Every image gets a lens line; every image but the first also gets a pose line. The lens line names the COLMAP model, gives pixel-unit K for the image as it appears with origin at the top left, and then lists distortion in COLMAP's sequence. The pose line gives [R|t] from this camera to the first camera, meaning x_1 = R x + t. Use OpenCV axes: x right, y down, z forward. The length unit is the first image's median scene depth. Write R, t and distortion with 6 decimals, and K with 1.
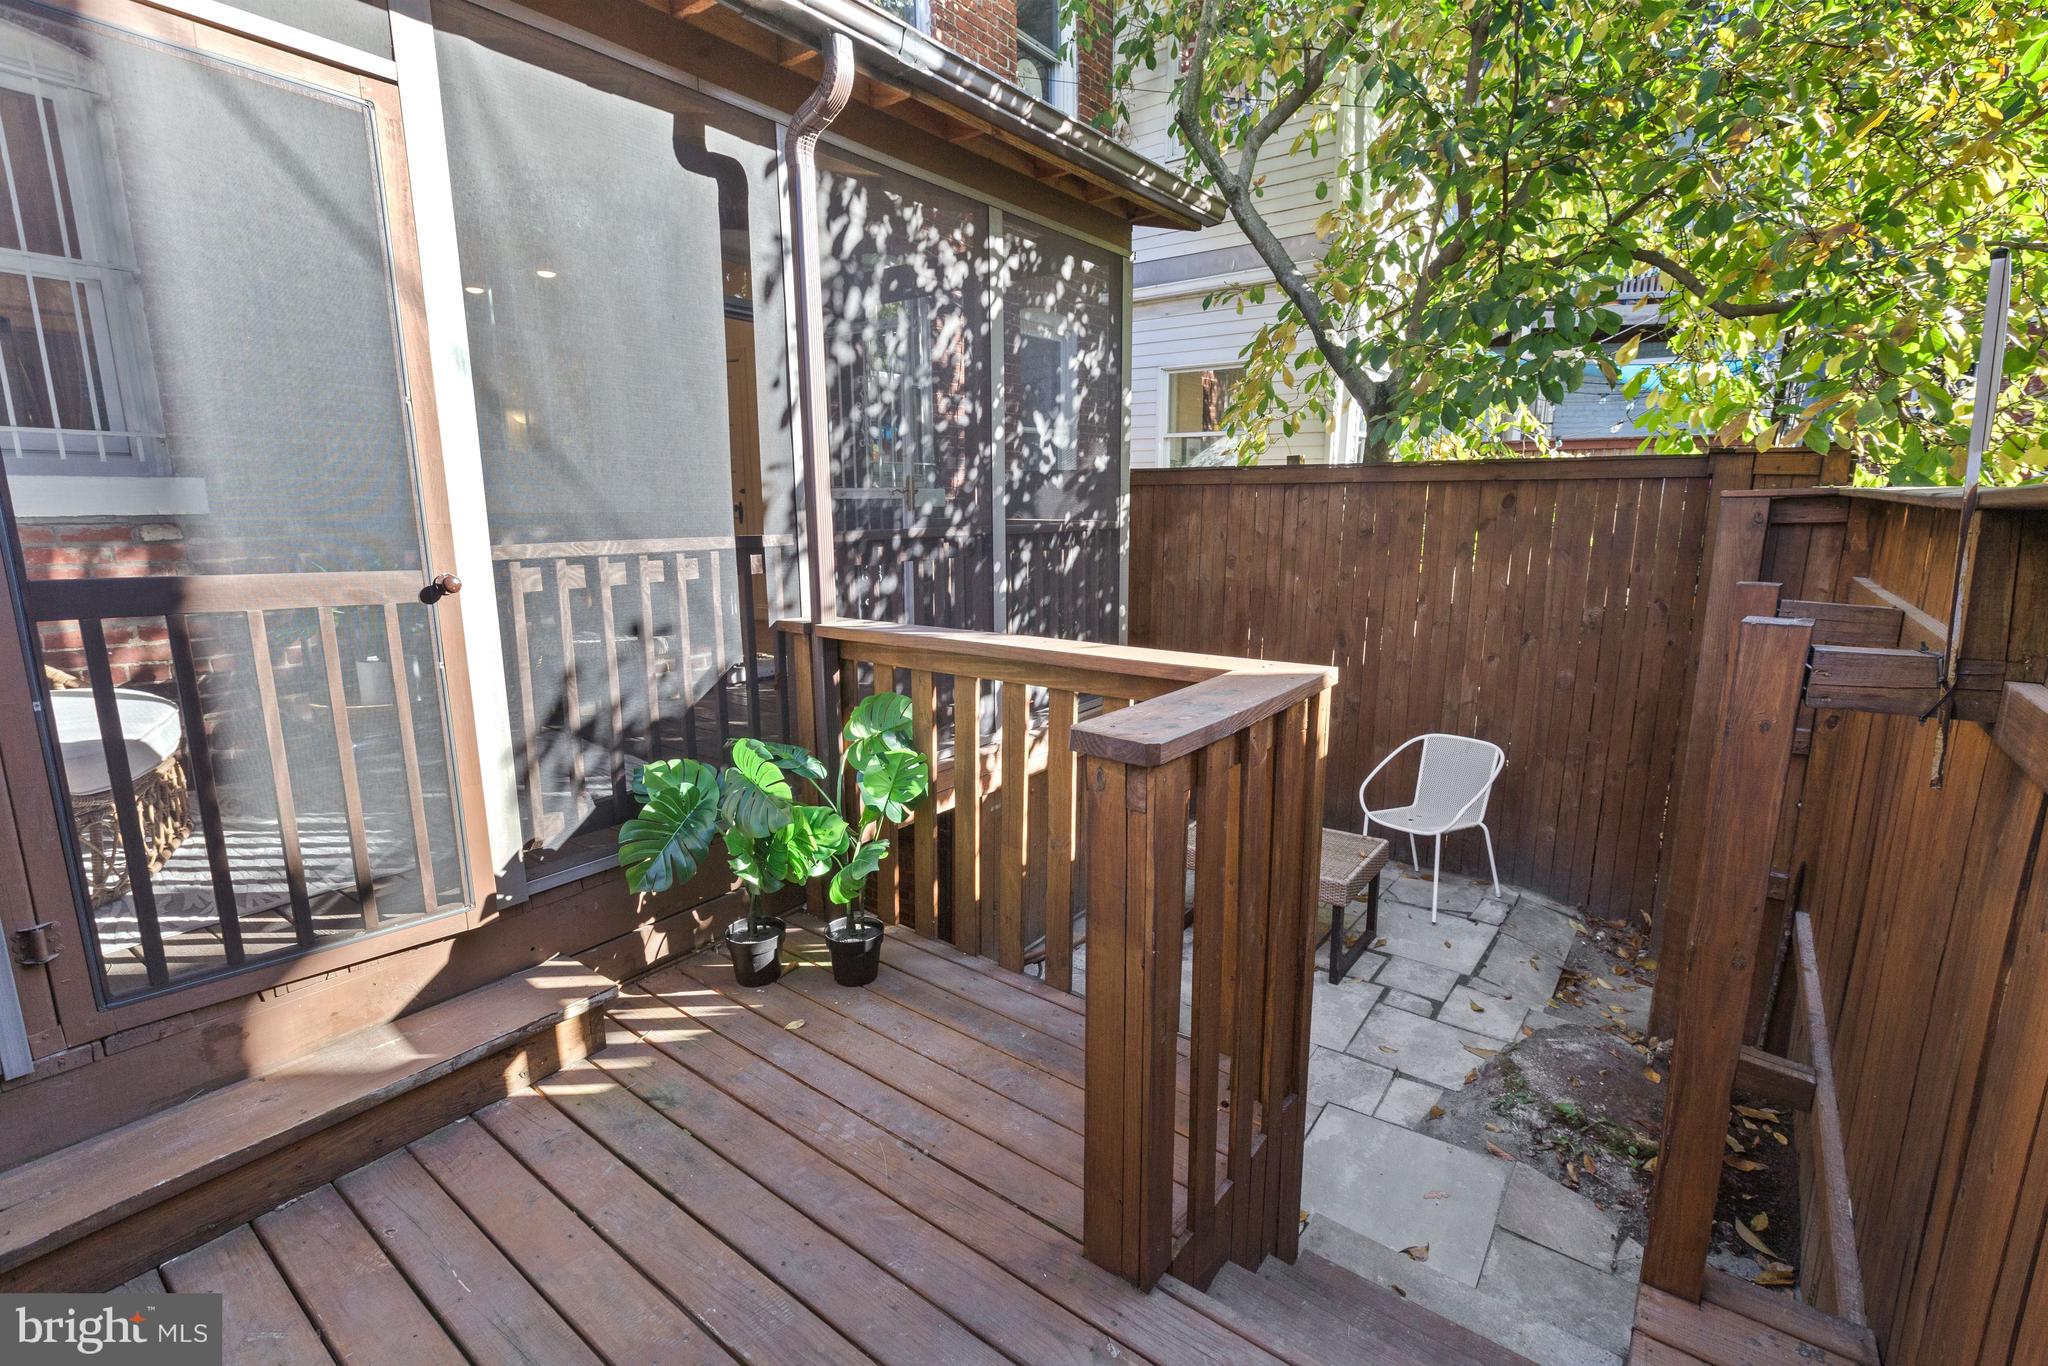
lens RADIAL K [[931.1, 0, 1009.4], [0, 931.1, 689.5], [0, 0, 1]] dist [-0.000021, -0.000752]
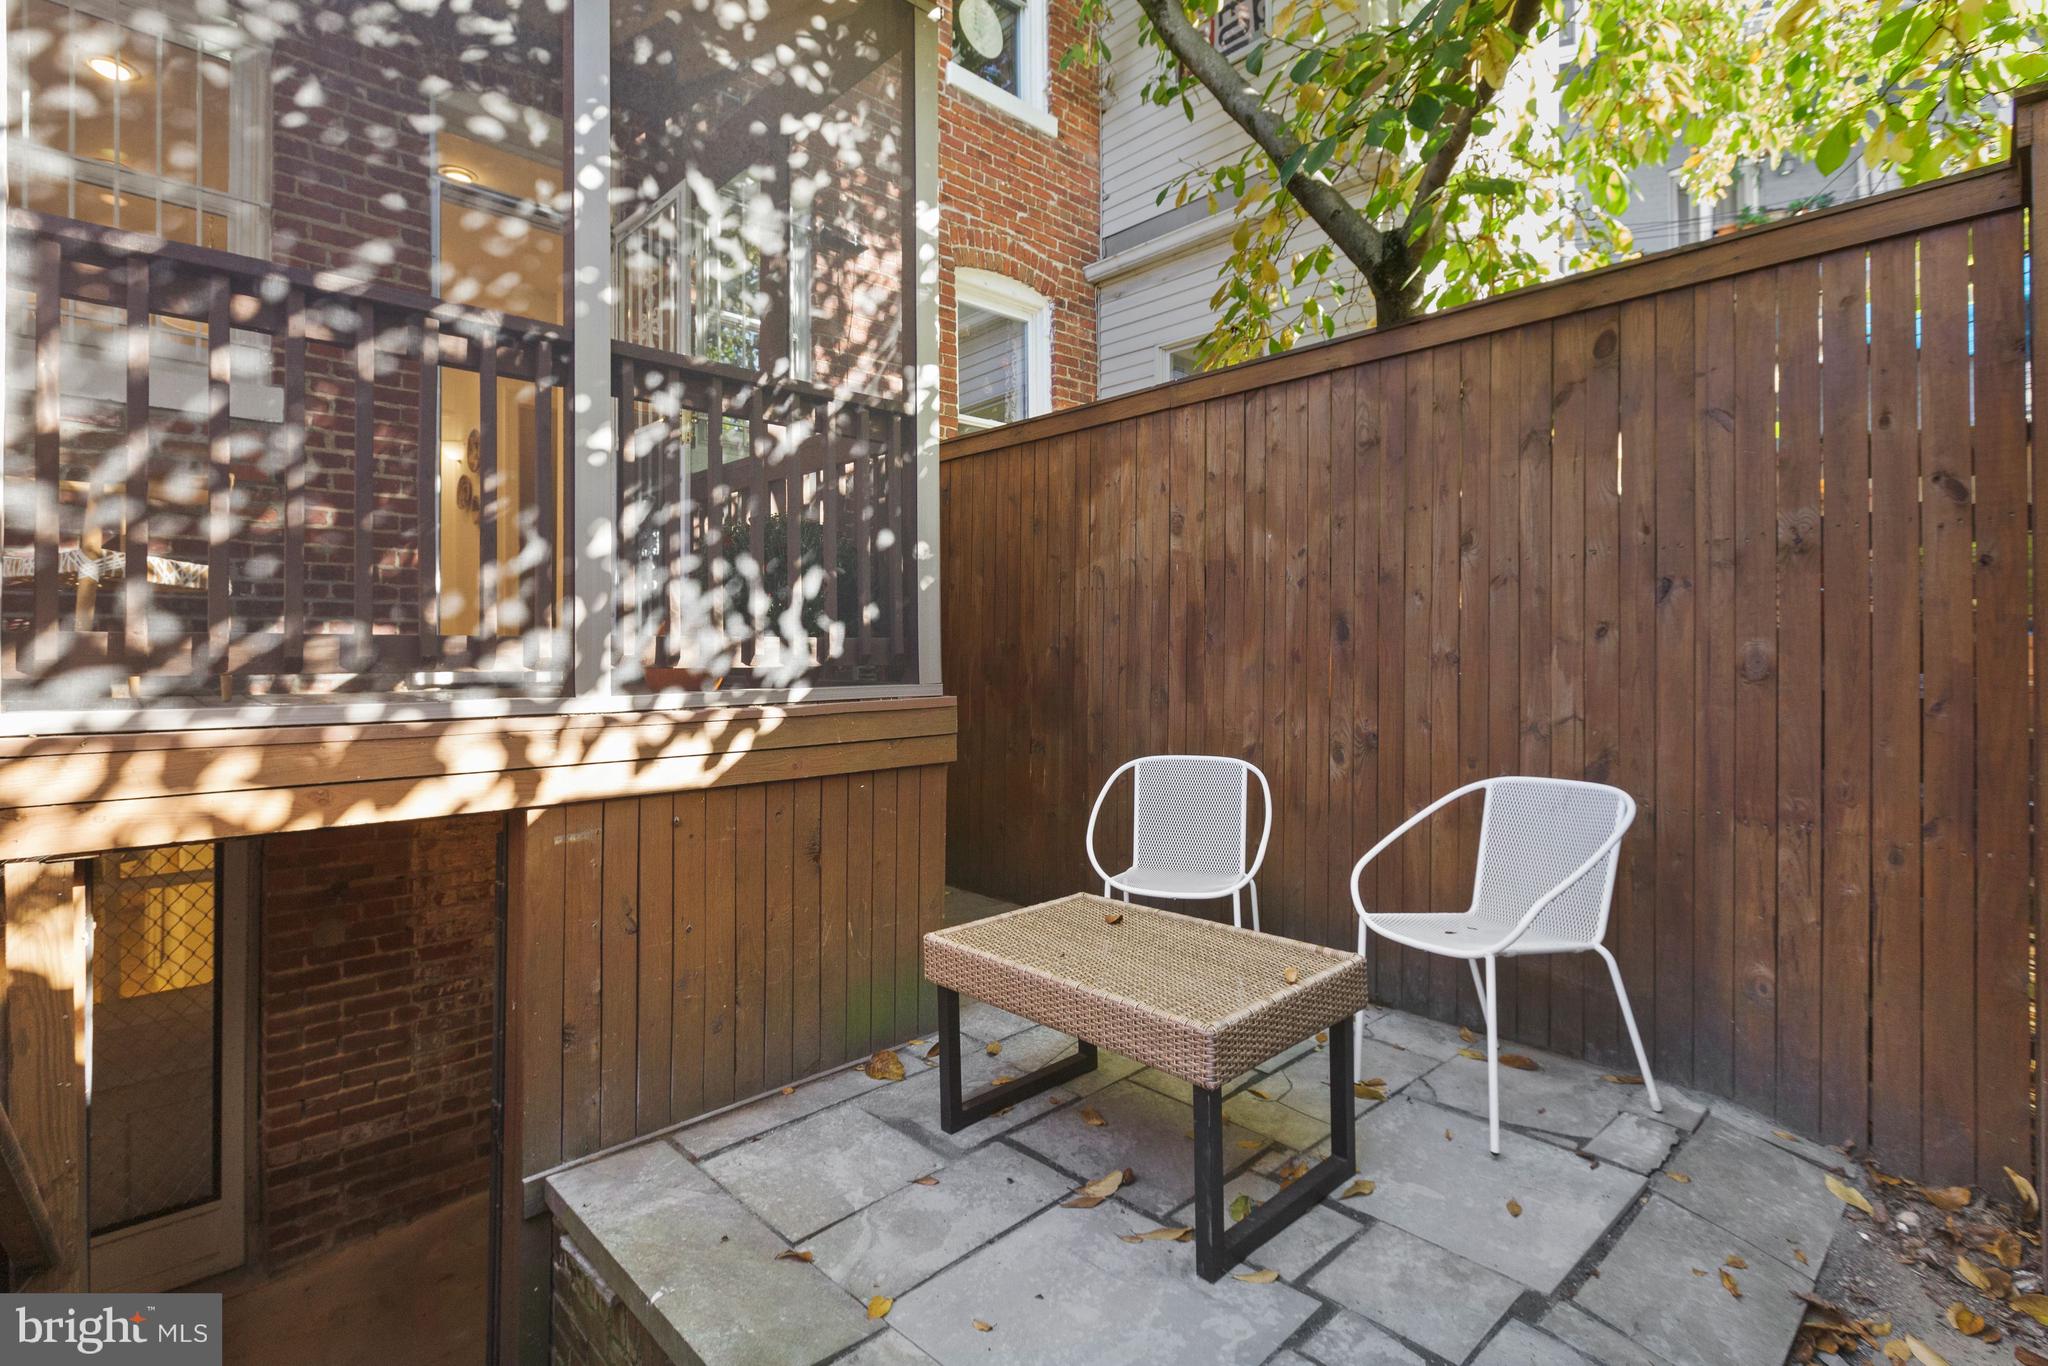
lens RADIAL K [[931.1, 0, 1036.5], [0, 931.1, 675.9], [0, 0, 1]] dist [-0.000021, -0.000752]
pose [[0.983688, 0.002353, -0.179866, 0.313604], [-0.037816, 0.980274, -0.193993, 0.114322], [0.175862, 0.197631, 0.964373, 0.460564]]
